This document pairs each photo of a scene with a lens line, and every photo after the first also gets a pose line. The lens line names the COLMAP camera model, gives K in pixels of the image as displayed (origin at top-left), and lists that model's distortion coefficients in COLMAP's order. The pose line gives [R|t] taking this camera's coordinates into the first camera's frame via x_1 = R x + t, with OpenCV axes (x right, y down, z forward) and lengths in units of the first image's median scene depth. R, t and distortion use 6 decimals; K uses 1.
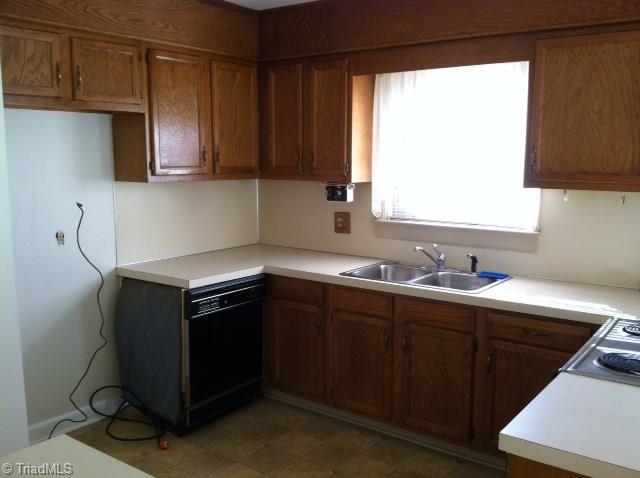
lens RADIAL K [[636.9, 0, 331.6], [0, 636.9, 238.3], [0, 0, 1]] dist [0.170190, -0.354870]
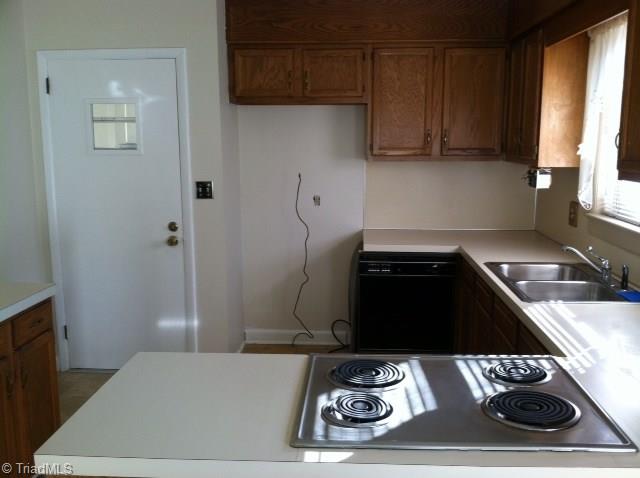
lens RADIAL K [[636.9, 0, 331.6], [0, 636.9, 238.3], [0, 0, 1]] dist [0.170190, -0.354870]
pose [[0.556025, 0.130342, -0.820882, 0.673054], [-0.106114, 0.990678, 0.085426, -0.038043], [0.824364, 0.039609, 0.564673, 0.271506]]
